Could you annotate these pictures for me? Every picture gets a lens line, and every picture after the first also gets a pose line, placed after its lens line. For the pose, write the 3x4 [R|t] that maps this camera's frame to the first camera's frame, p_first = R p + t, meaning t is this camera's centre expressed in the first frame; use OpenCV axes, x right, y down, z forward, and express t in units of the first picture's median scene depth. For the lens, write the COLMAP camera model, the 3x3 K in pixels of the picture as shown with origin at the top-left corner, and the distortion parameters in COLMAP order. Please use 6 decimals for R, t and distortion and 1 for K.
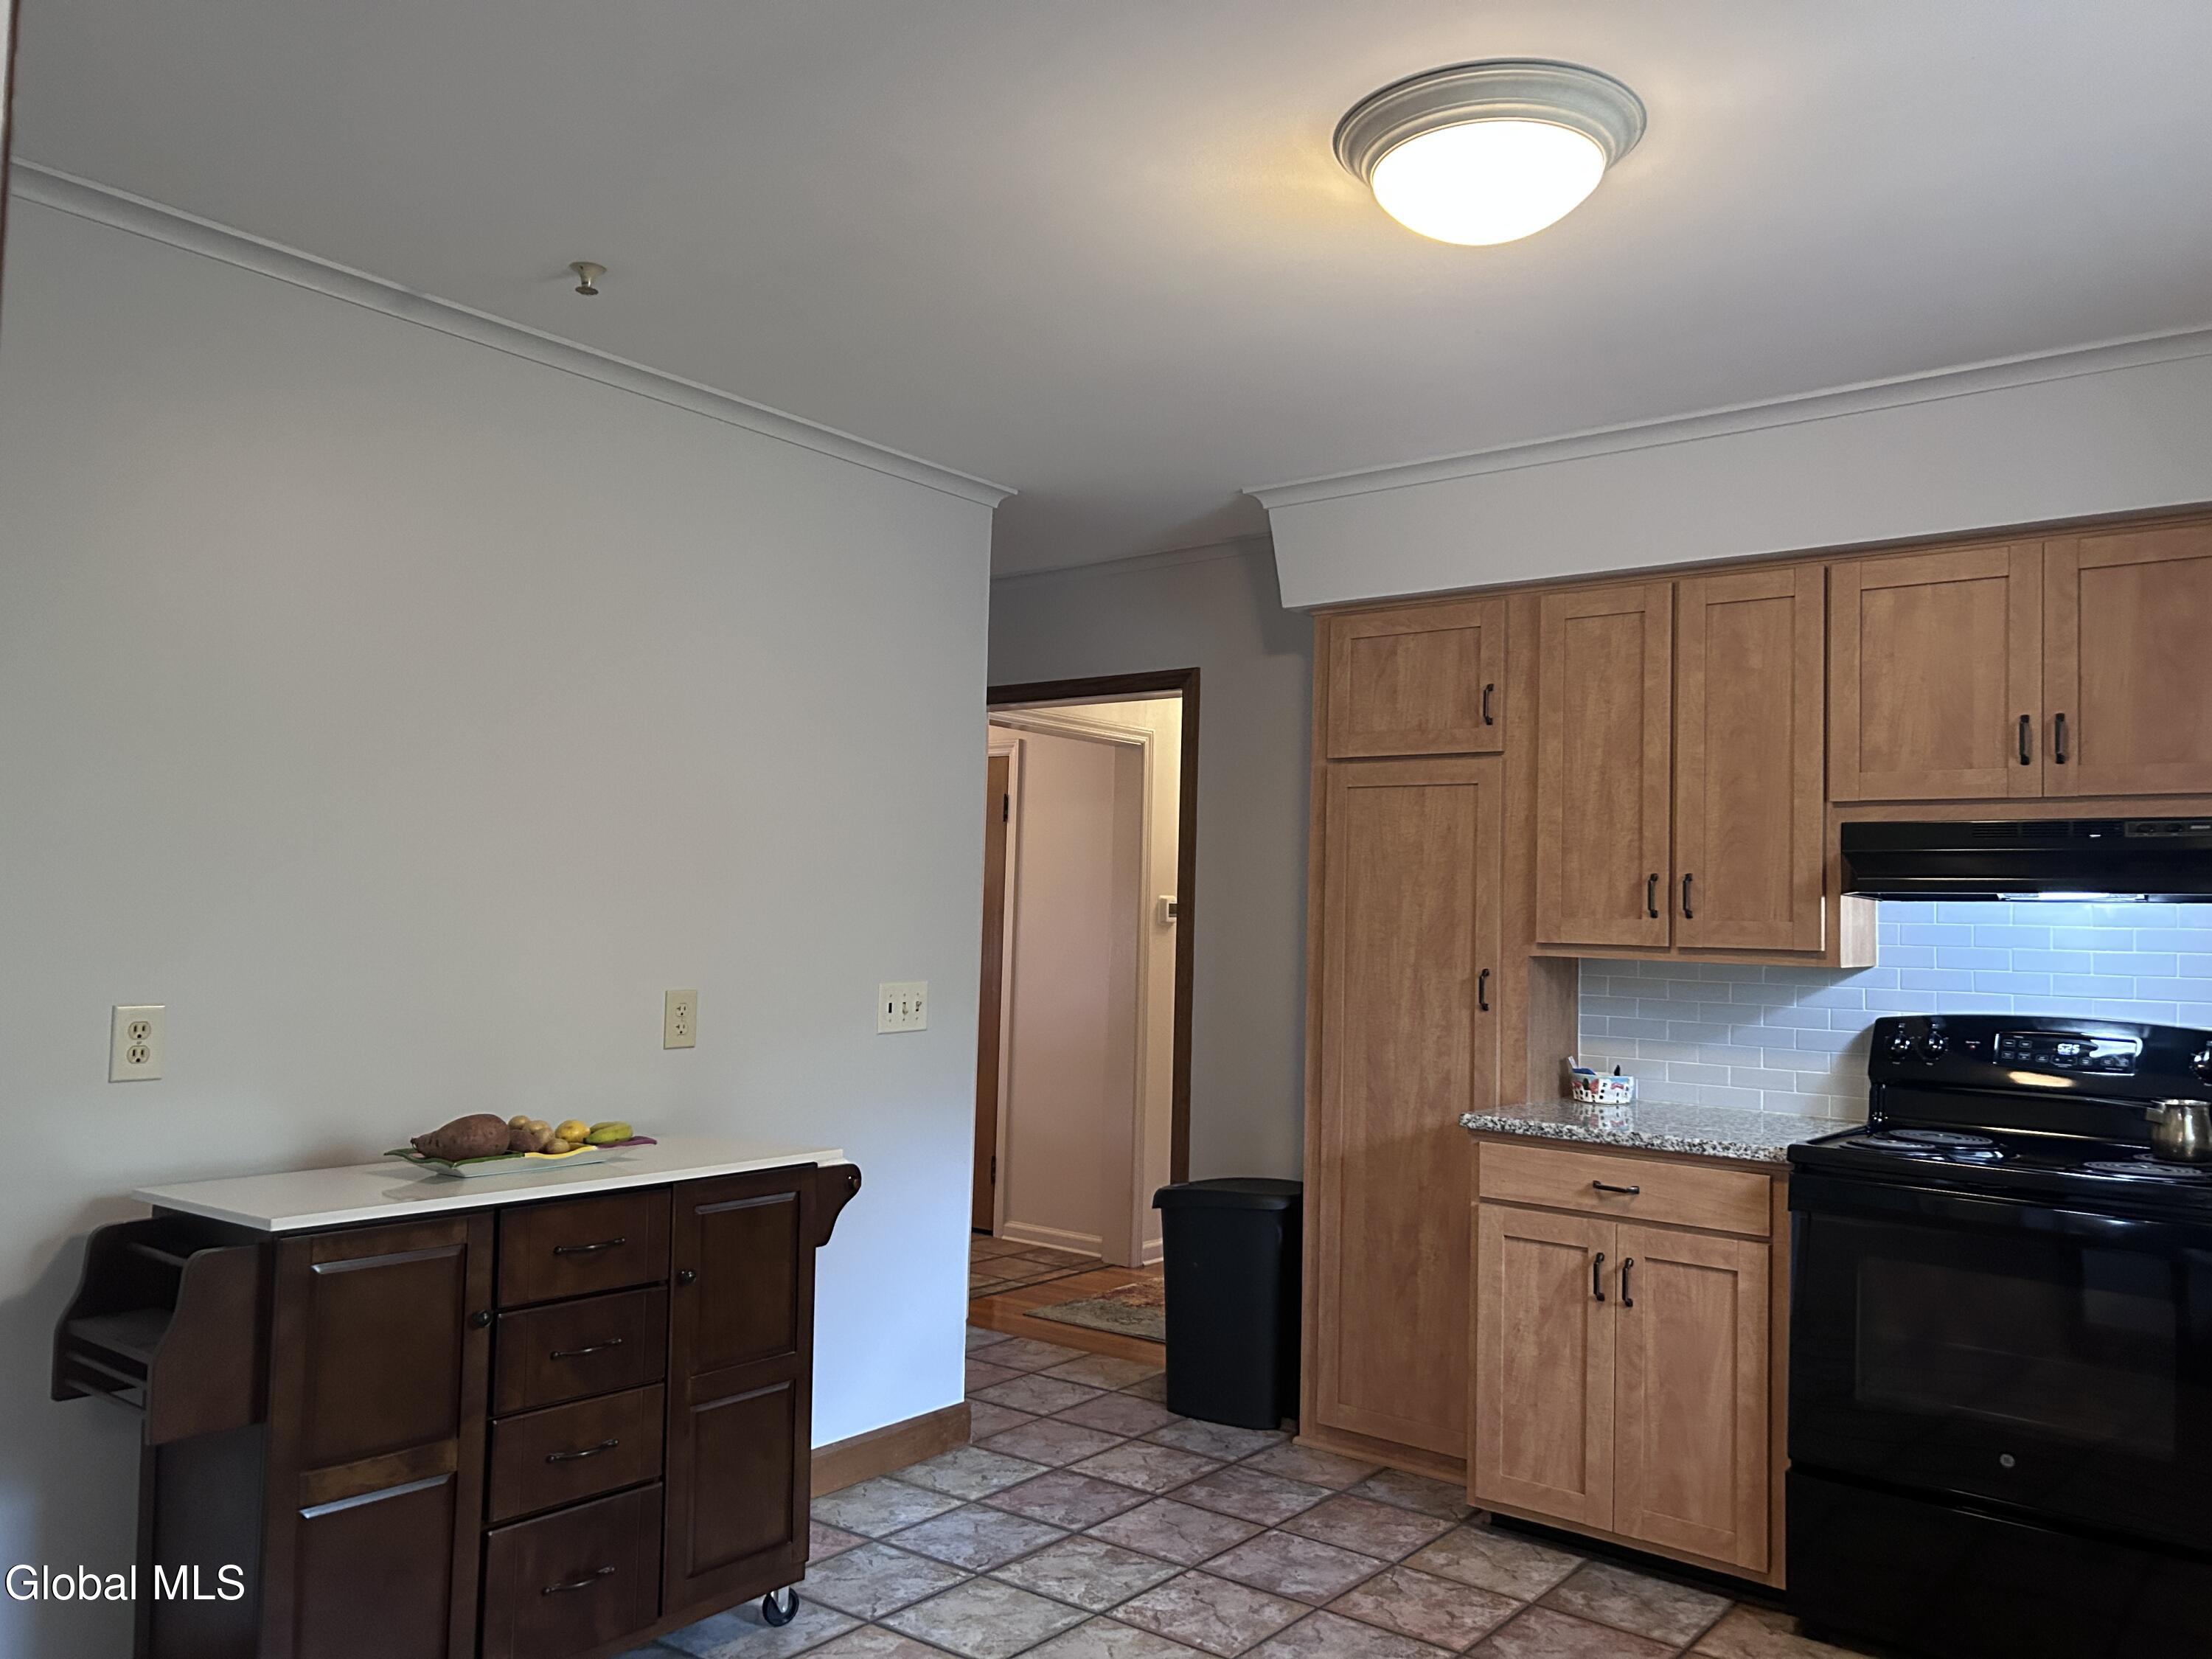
lens RADIAL K [[1669.5, 0, 1111.4], [0, 1669.5, 840.5], [0, 0, 1]] dist [0.052922, -0.069231]
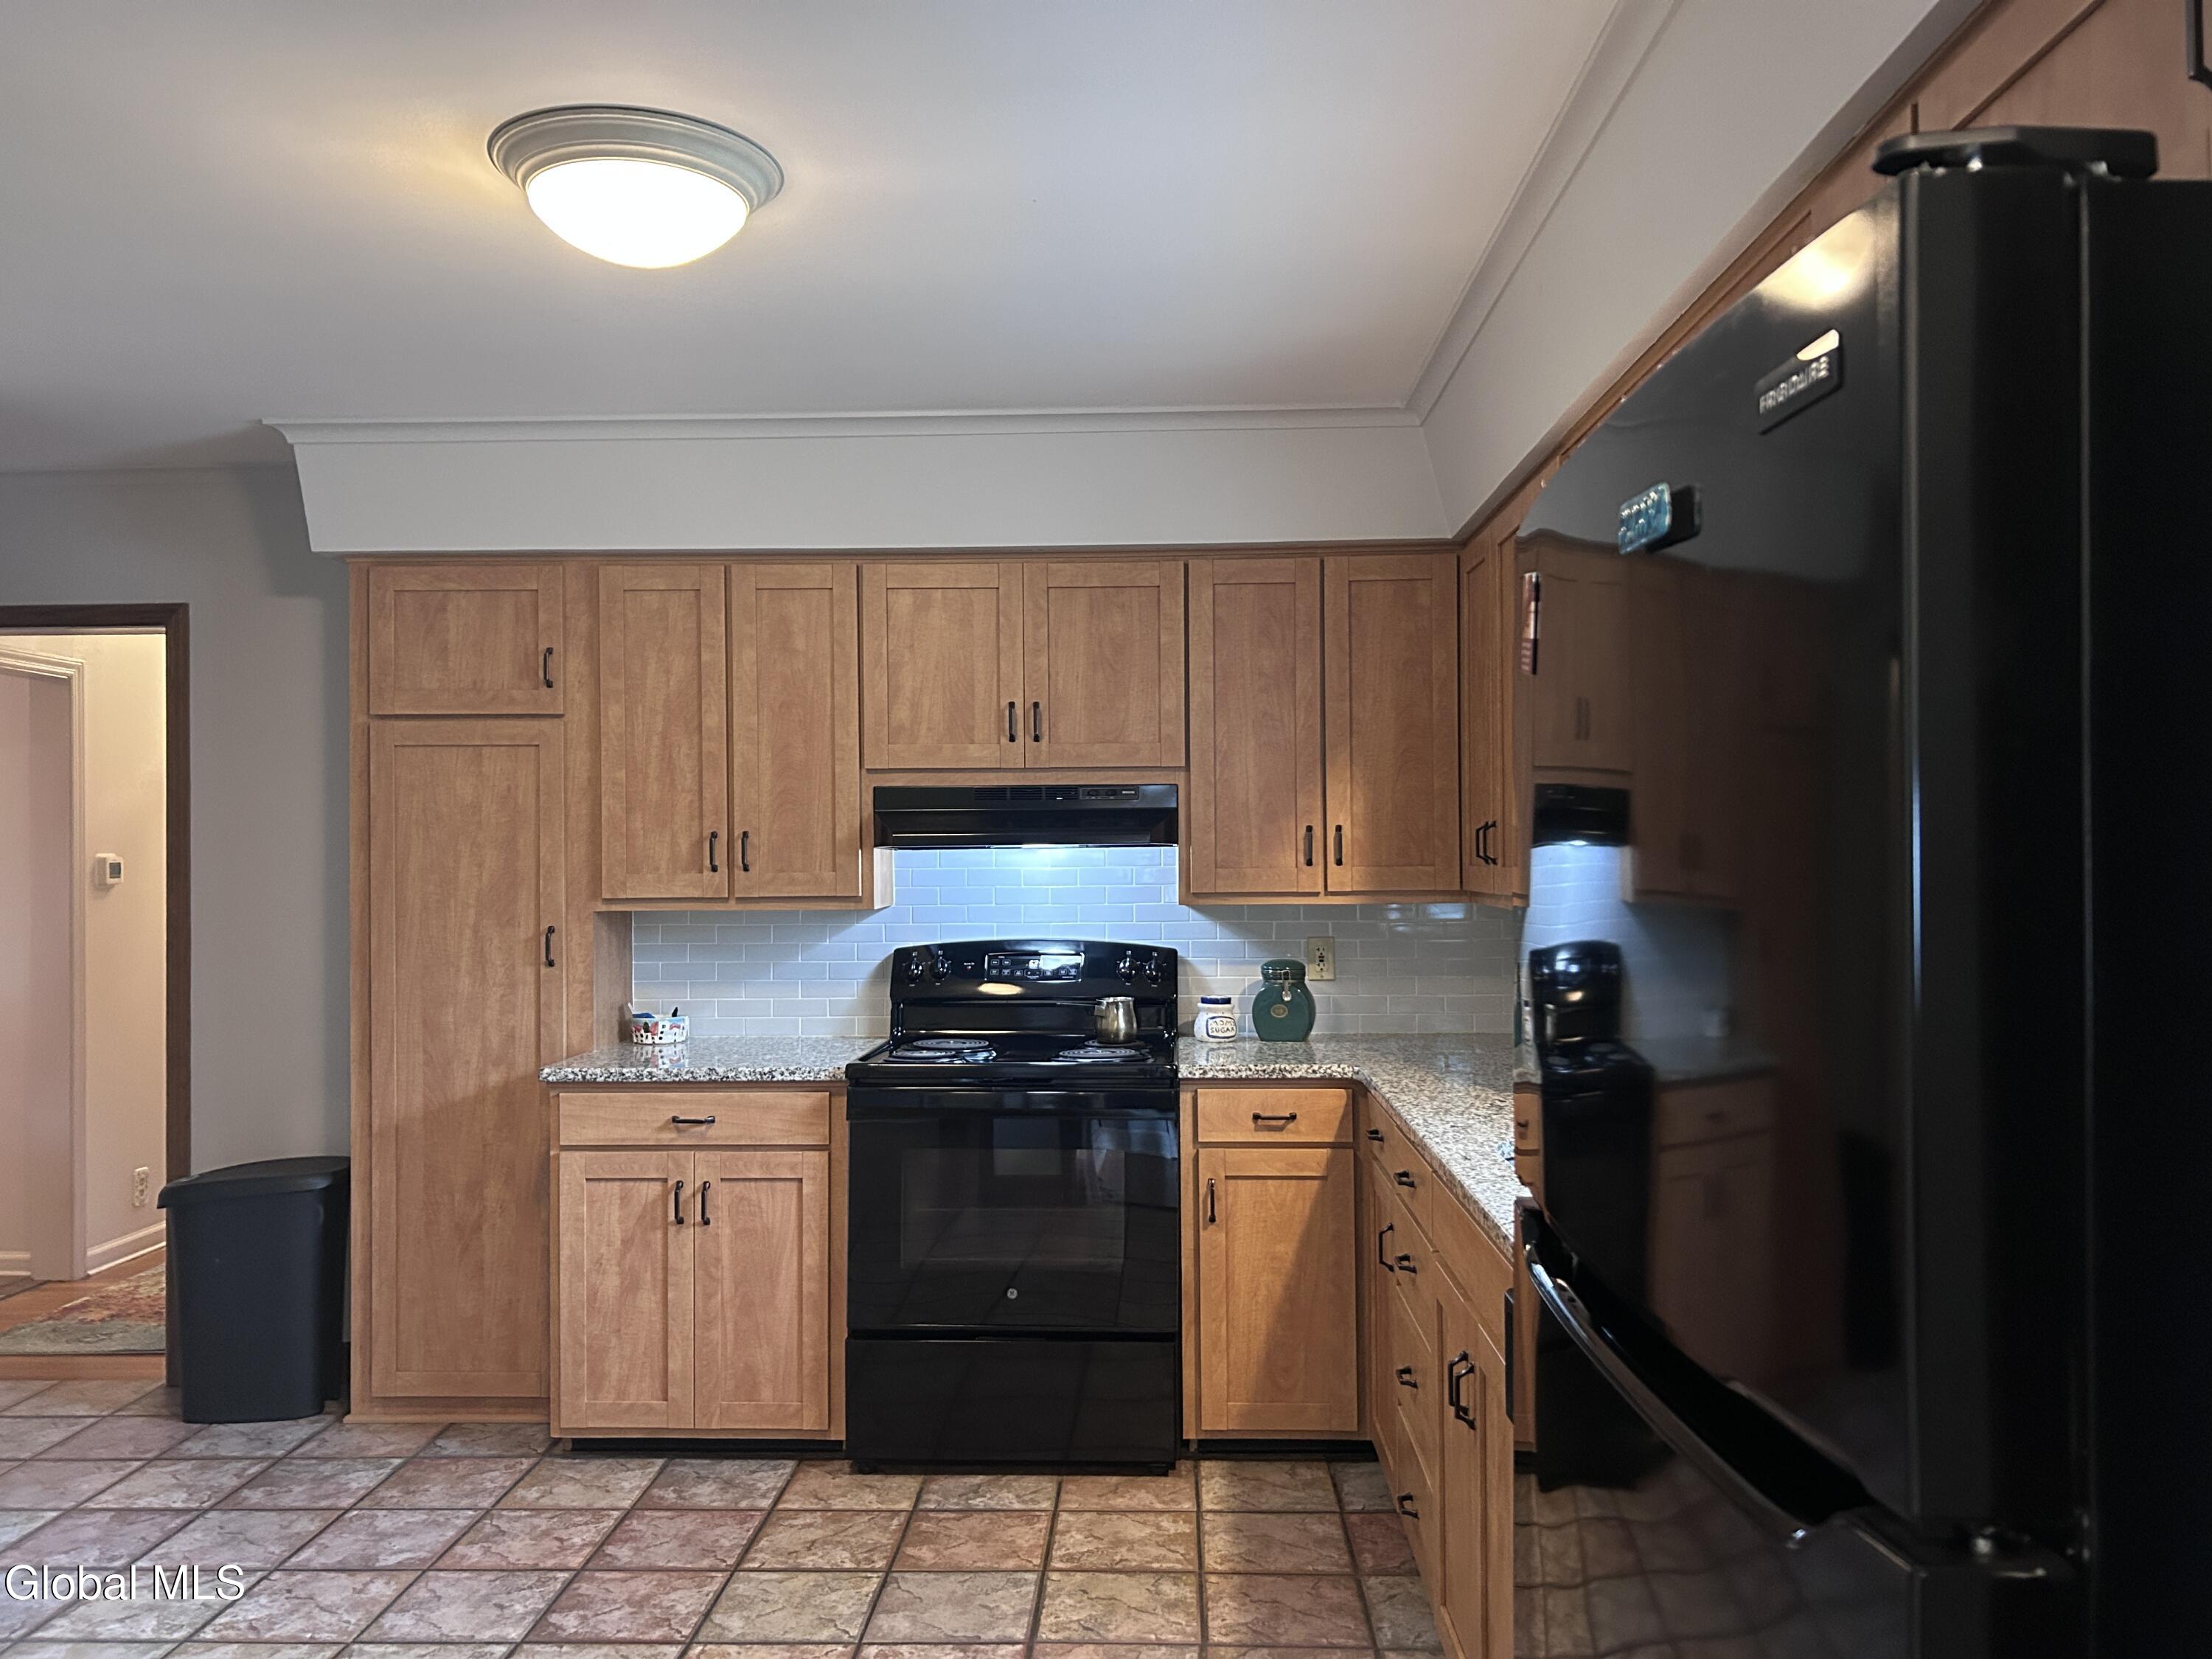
lens RADIAL K [[1669.5, 0, 1122.4], [0, 1669.5, 844.7], [0, 0, 1]] dist [0.052922, -0.069231]
pose [[0.802736, -0.027895, 0.595682, -0.118445], [-0.000995, 0.998841, 0.048115, -0.025429], [-0.596334, -0.039216, 0.801778, -0.039942]]
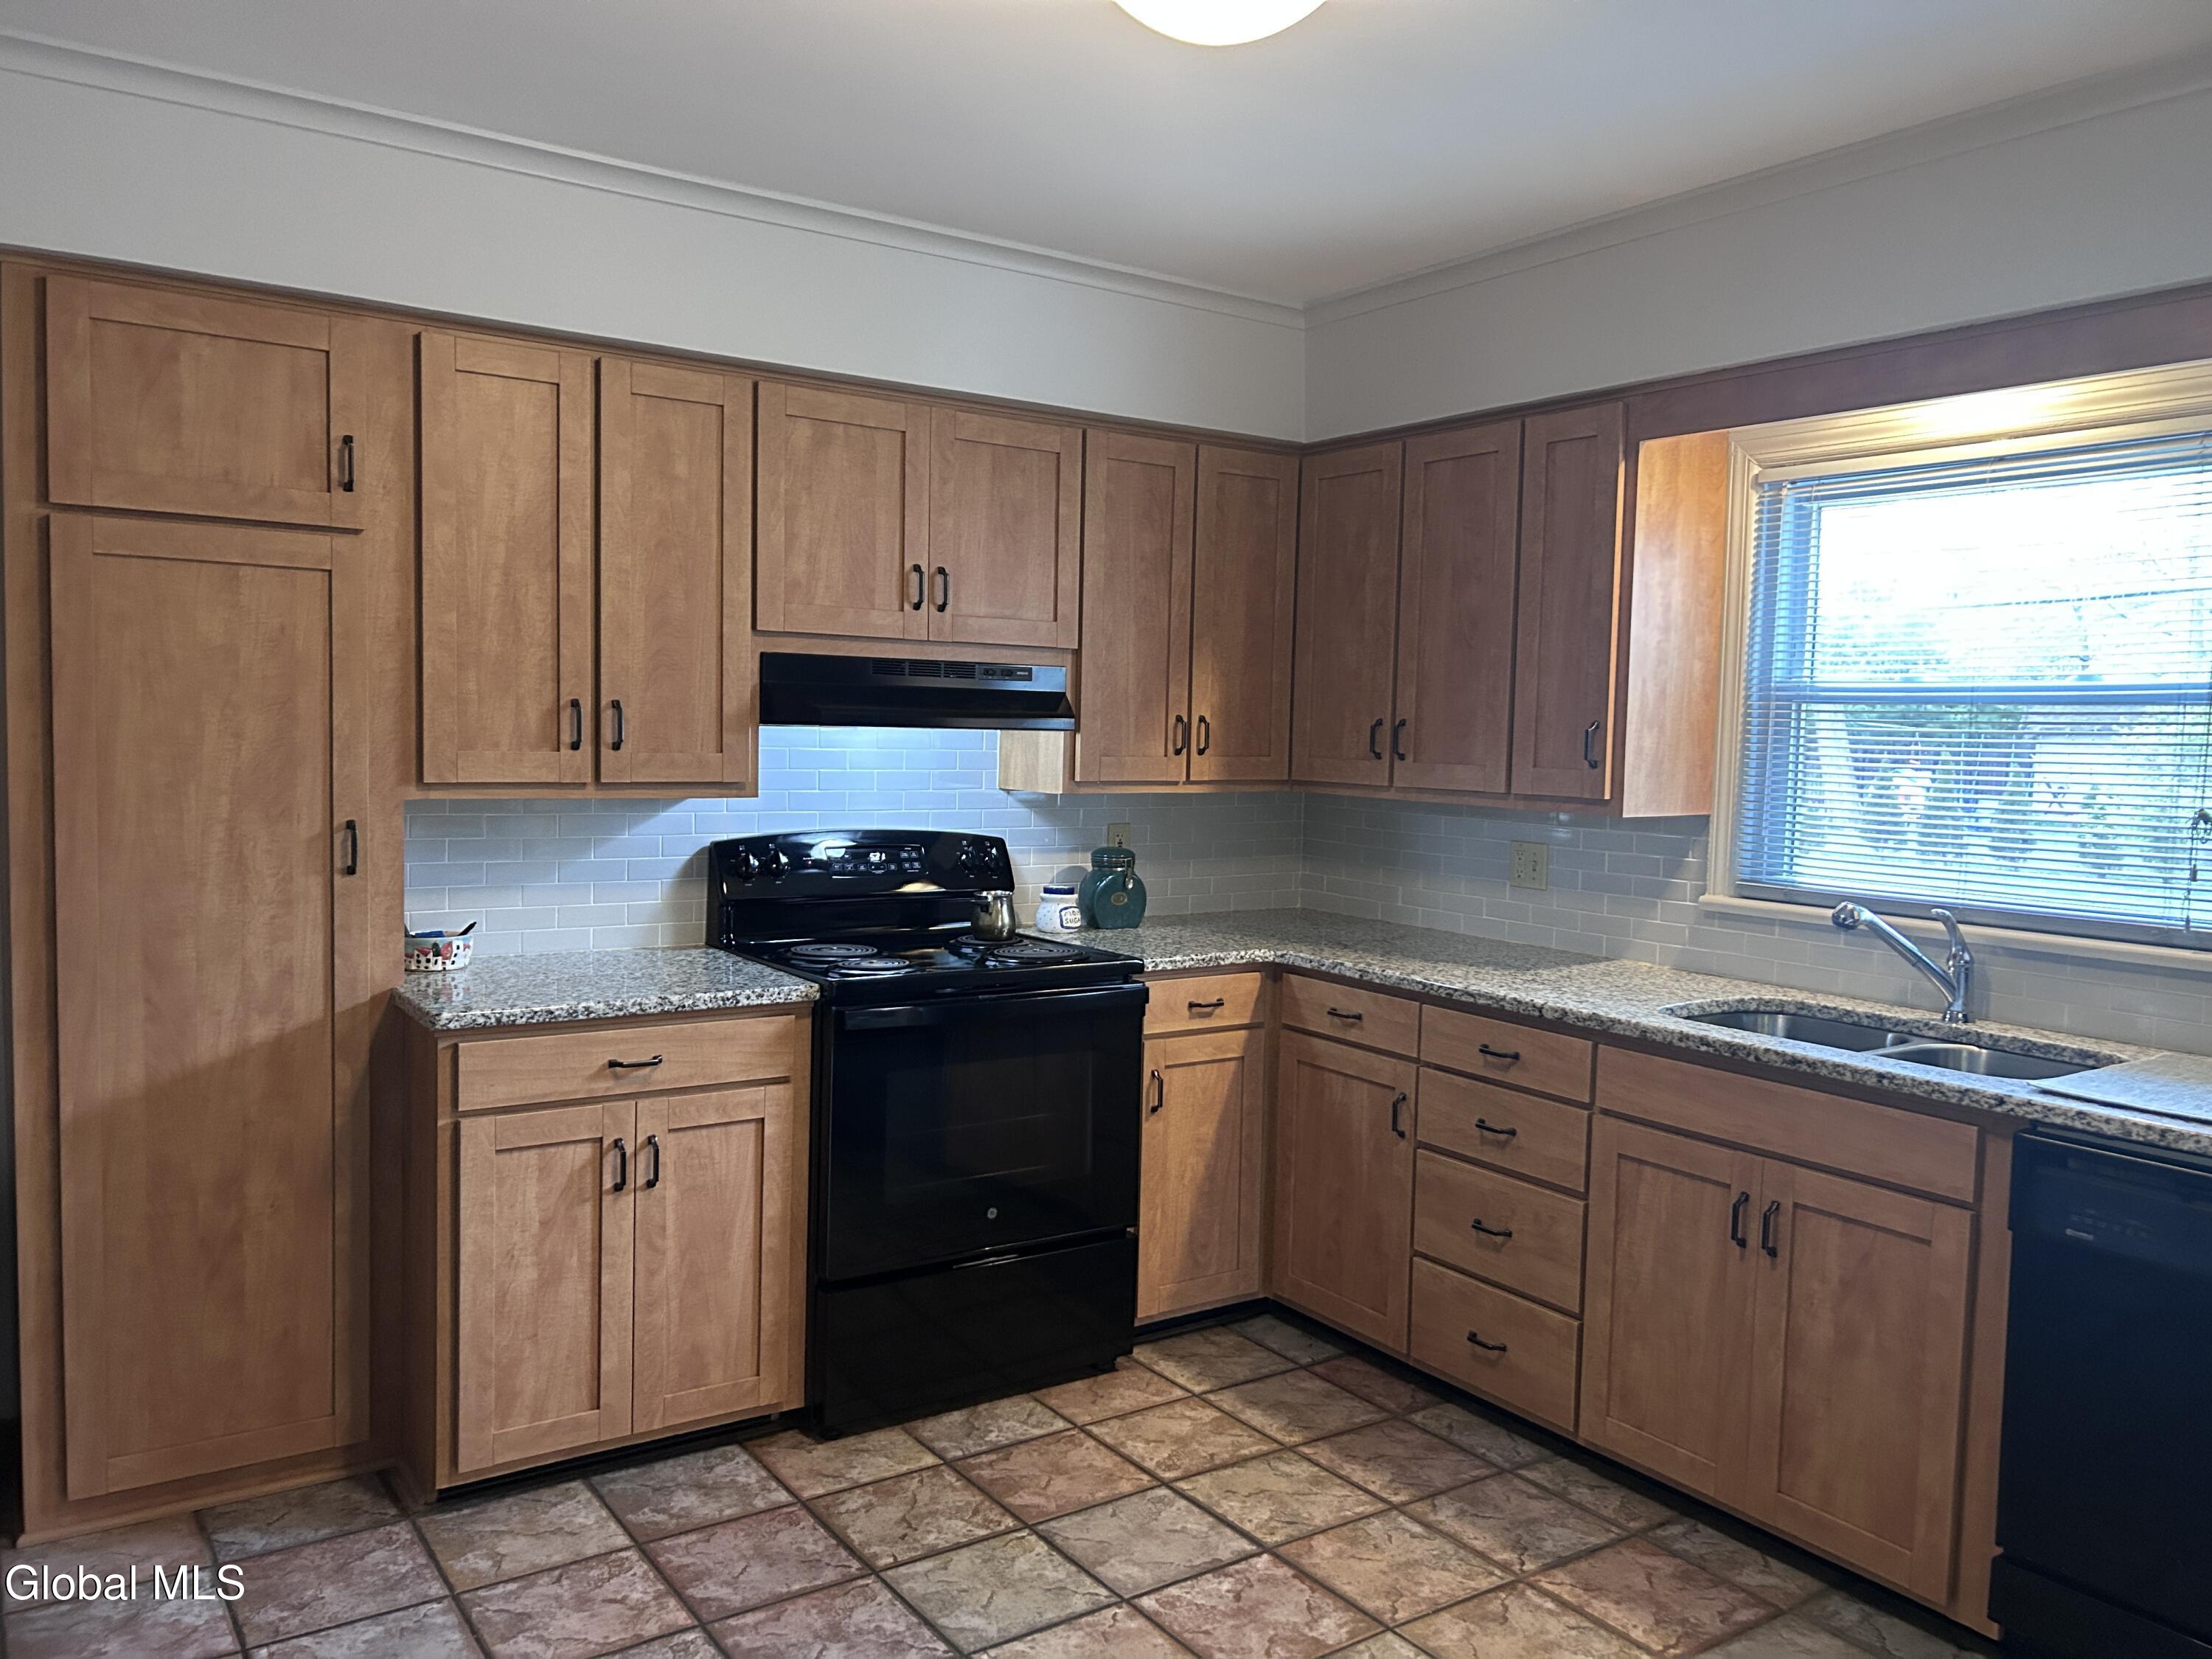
lens RADIAL K [[1669.5, 0, 1106.3], [0, 1669.5, 833.8], [0, 0, 1]] dist [0.052922, -0.069231]
pose [[0.288536, -0.082968, 0.953868, -0.440378], [-0.062444, 0.992487, 0.105216, -0.019938], [-0.955431, -0.089922, 0.281187, 0.502354]]
